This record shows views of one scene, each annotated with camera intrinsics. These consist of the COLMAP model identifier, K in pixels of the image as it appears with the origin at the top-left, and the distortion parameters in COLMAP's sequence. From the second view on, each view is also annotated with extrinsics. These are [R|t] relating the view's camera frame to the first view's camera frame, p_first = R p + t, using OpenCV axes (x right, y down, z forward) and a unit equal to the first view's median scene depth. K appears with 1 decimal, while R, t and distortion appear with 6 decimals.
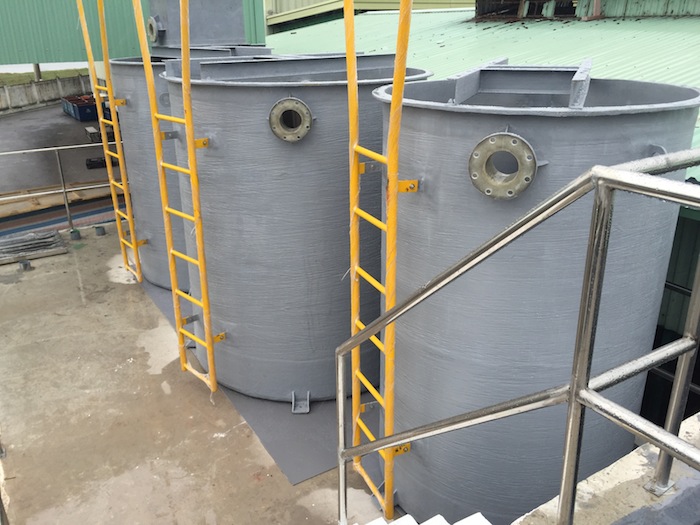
lens RADIAL K [[597.7, 0, 345.4], [0, 597.7, 260.8], [0, 0, 1]] dist [0.087629, -0.131096]
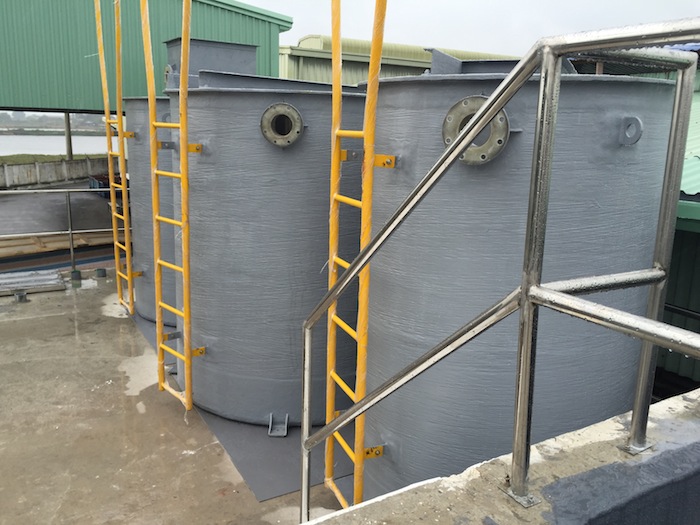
lens RADIAL K [[597.7, 0, 345.4], [0, 597.7, 260.8], [0, 0, 1]] dist [0.087629, -0.131096]
pose [[0.998697, 0.045103, -0.023866, 0.045988], [-0.048141, 0.987874, -0.147603, 0.124099], [0.016919, 0.148560, 0.988759, 0.025489]]
